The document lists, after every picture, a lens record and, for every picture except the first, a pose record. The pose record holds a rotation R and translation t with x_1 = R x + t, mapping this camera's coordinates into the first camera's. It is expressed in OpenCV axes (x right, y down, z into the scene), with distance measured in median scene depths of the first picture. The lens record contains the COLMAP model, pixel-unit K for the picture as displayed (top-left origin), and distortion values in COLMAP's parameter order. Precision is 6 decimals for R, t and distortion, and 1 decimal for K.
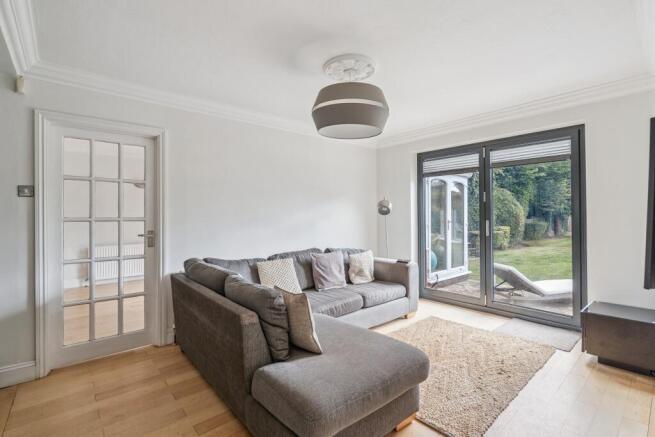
lens RADIAL K [[308.1, 0, 325.9], [0, 308.1, 214.4], [0, 0, 1]] dist [0.002343, 0.001242]
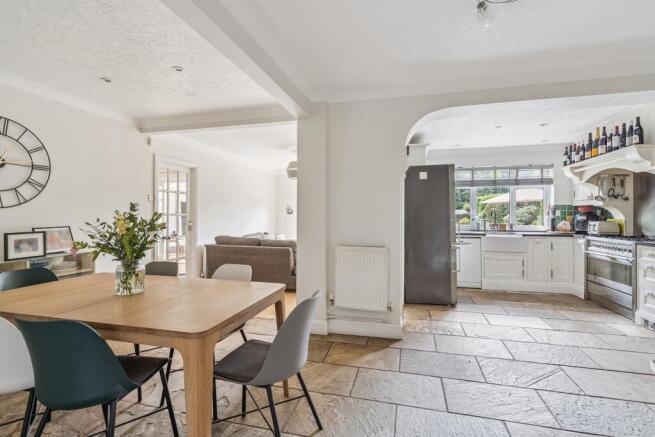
lens RADIAL K [[308.1, 0, 329.7], [0, 308.1, 213.7], [0, 0, 1]] dist [0.002343, 0.001242]
pose [[0.813914, 0.017499, 0.580722, -0.746284], [-0.015558, 0.999844, -0.008324, 0.009569], [-0.580777, -0.002260, 0.814060, -0.705019]]
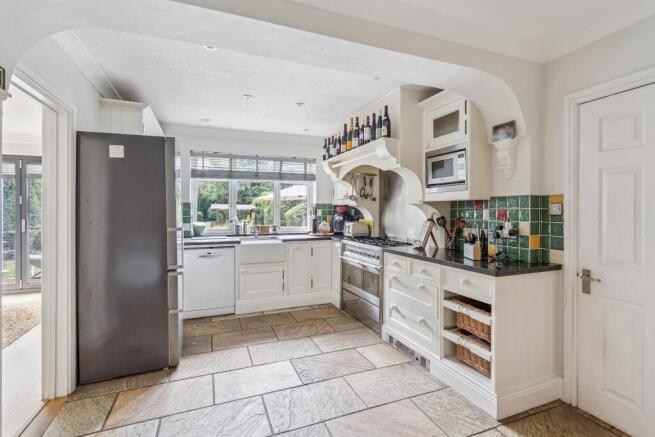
lens RADIAL K [[308.1, 0, 327.7], [0, 308.1, 214.8], [0, 0, 1]] dist [0.002343, 0.001242]
pose [[0.316057, -0.002985, 0.948736, -0.294779], [-0.010369, 0.999924, 0.006600, -0.021376], [-0.948684, -0.011923, 0.316002, -0.604374]]
